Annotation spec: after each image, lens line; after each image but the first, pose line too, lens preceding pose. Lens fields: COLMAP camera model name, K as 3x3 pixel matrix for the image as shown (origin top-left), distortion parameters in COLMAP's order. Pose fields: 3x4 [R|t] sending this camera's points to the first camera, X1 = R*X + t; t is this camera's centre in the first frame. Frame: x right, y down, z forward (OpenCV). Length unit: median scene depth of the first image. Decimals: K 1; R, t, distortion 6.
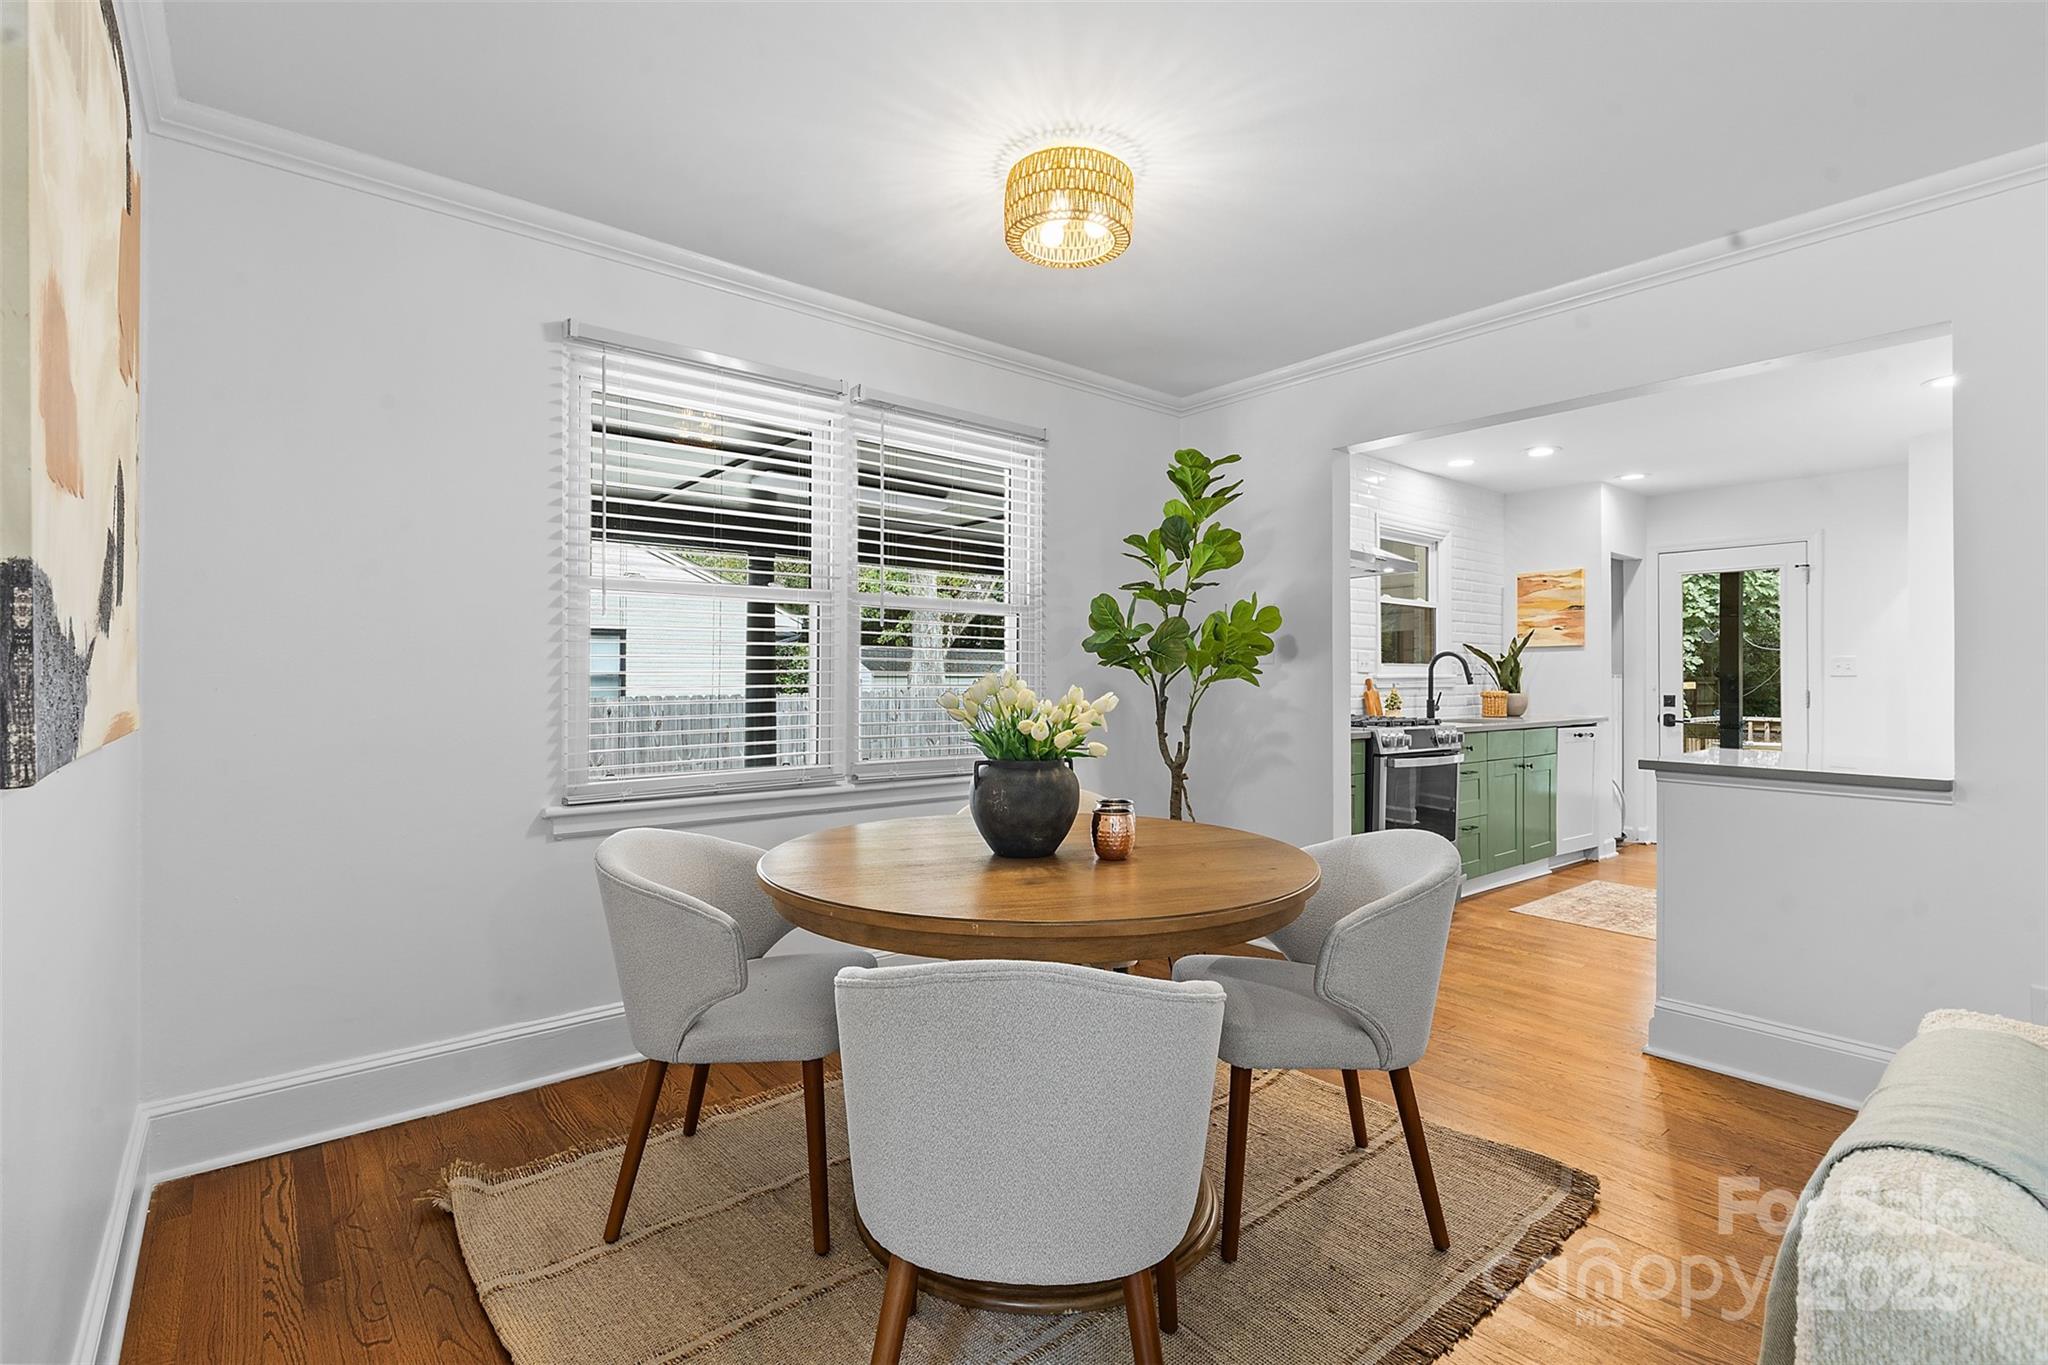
lens RADIAL K [[918.2, 0, 1016.3], [0, 918.2, 668.3], [0, 0, 1]] dist [0.007653, -0.002121]
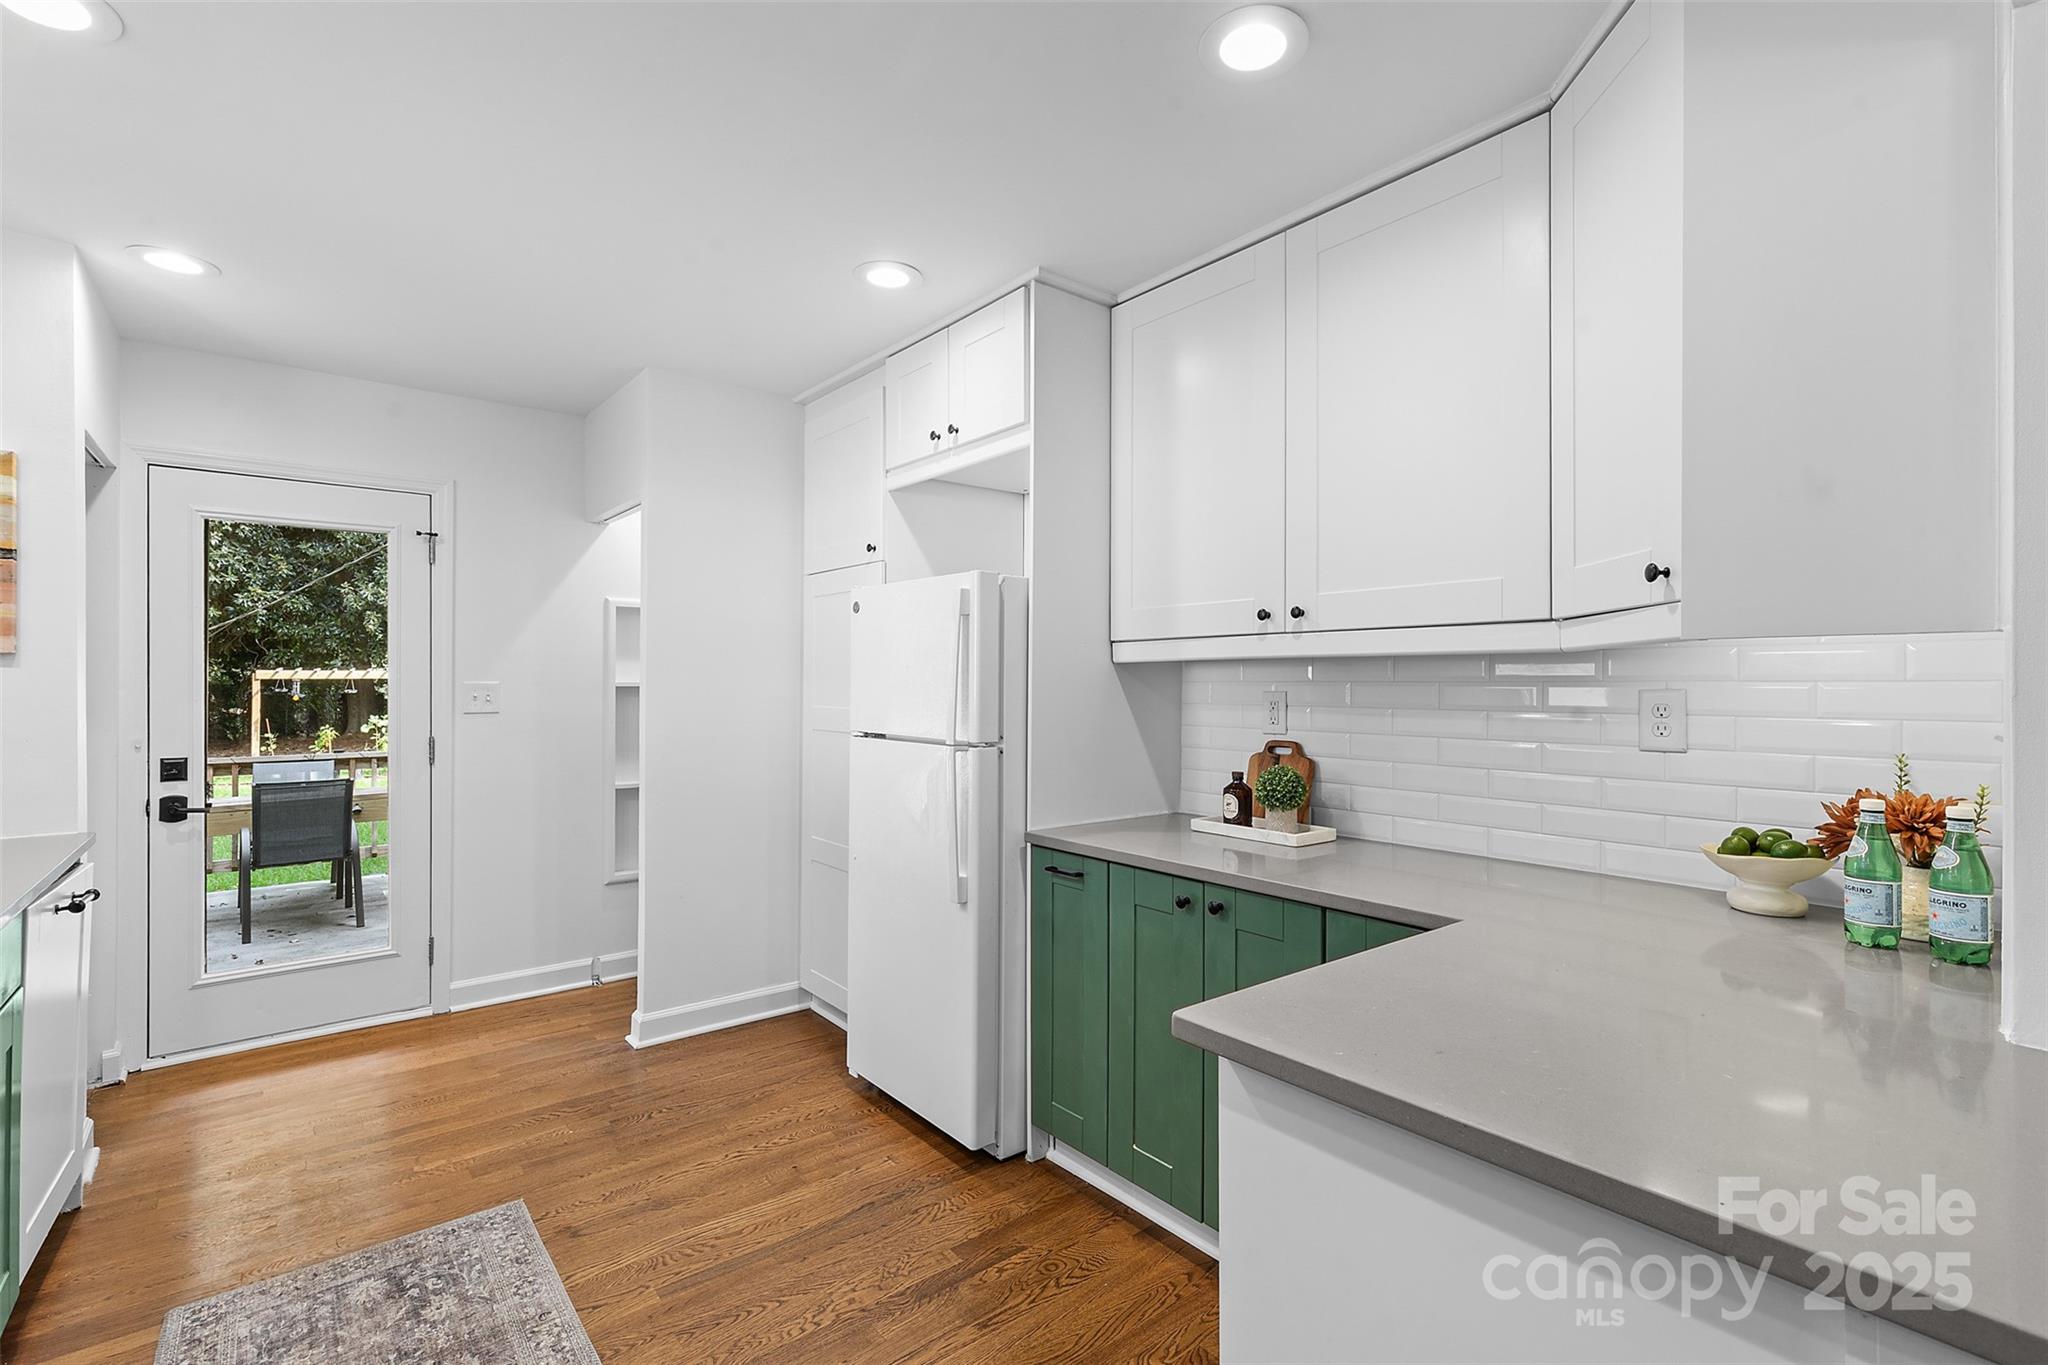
lens RADIAL K [[918.2, 0, 1021.6], [0, 918.2, 683.9], [0, 0, 1]] dist [0.007653, -0.002121]
pose [[0.003871, -0.005084, 0.999980, 0.249429], [-0.009562, 0.999941, 0.005121, -0.019374], [-0.999947, -0.009581, 0.003823, 0.619311]]
